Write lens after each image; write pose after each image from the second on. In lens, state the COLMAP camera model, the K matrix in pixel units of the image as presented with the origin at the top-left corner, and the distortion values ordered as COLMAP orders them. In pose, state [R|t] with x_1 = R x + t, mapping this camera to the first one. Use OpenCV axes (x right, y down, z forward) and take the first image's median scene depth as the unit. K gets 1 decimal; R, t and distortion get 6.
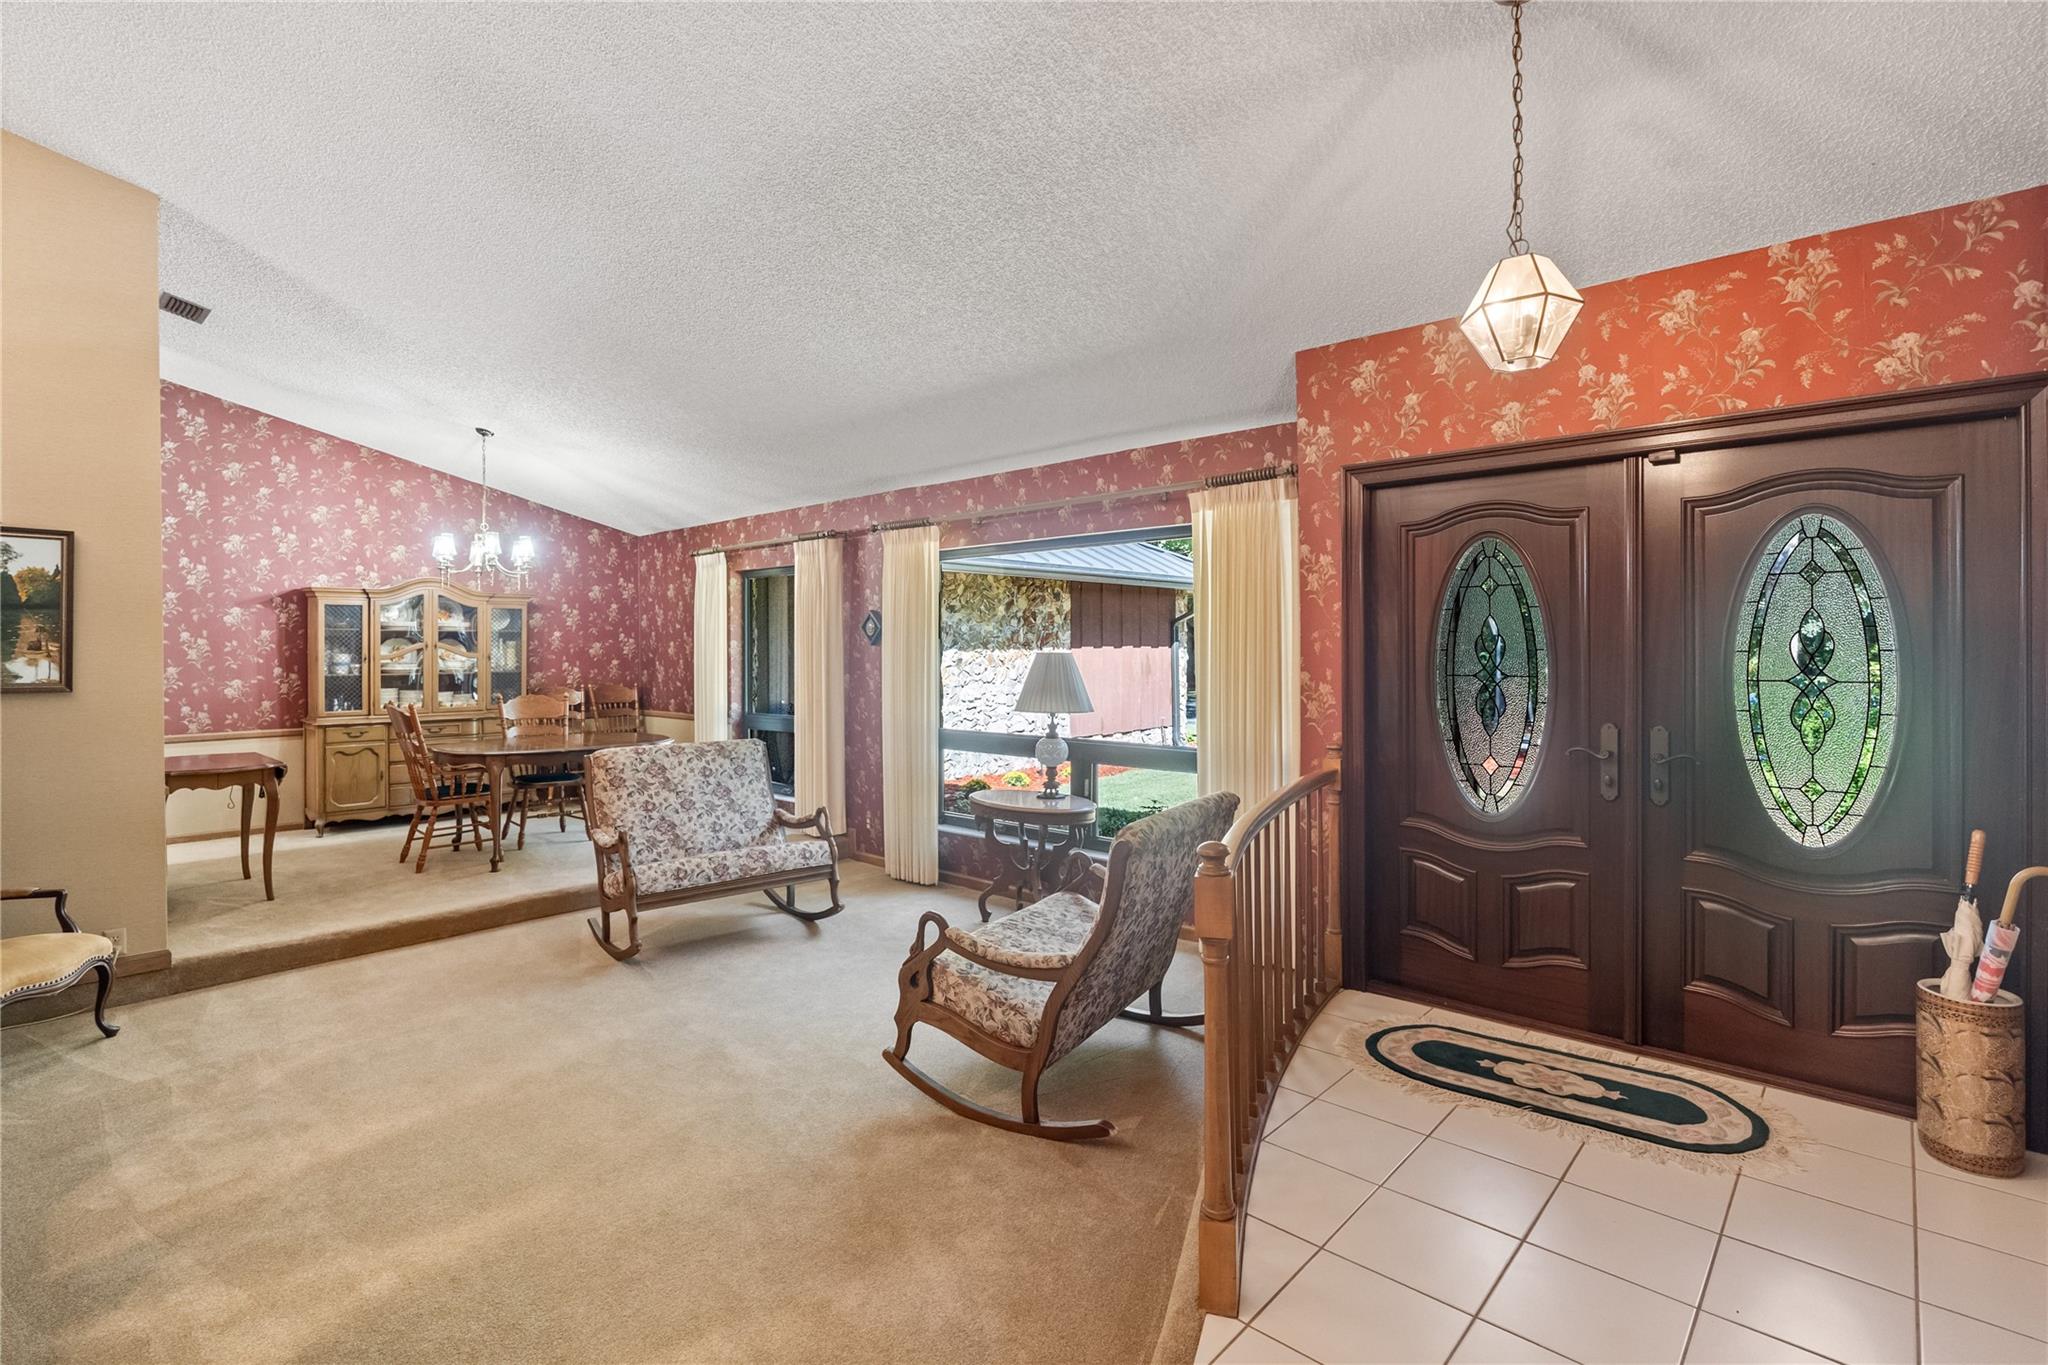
lens RADIAL K [[941.9, 0, 1023.6], [0, 941.9, 663.2], [0, 0, 1]] dist [-0.007992, 0.000973]
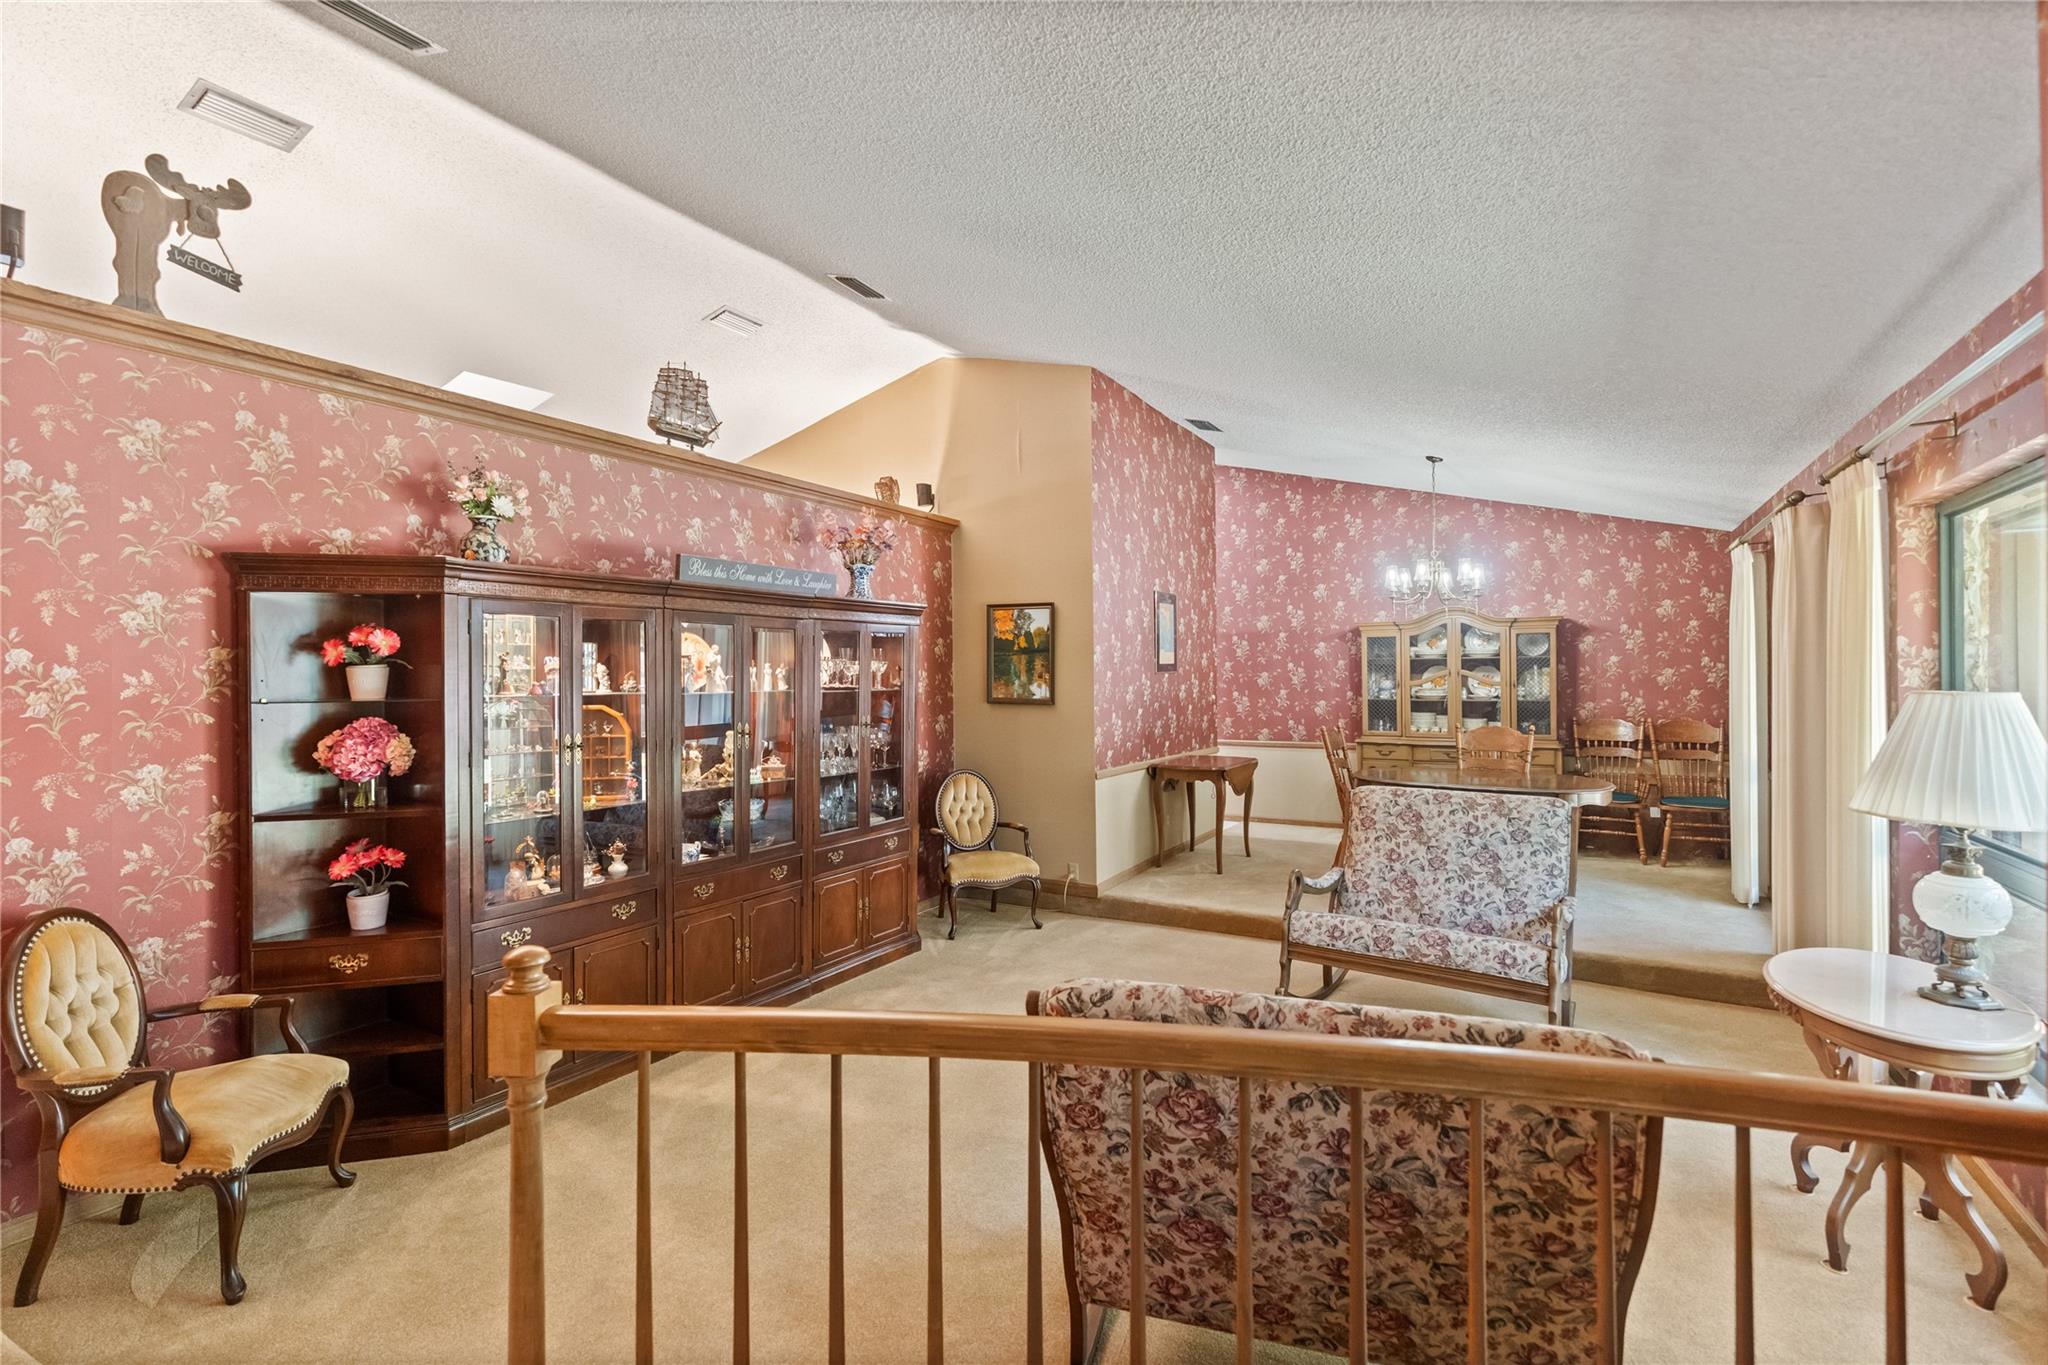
lens RADIAL K [[941.9, 0, 1026.0], [0, 941.9, 684.1], [0, 0, 1]] dist [-0.007992, 0.000973]
pose [[0.225813, 0.011524, -0.974102, 0.284801], [-0.013660, 0.999869, 0.008662, -0.009560], [0.974075, 0.011350, 0.225941, 0.336298]]
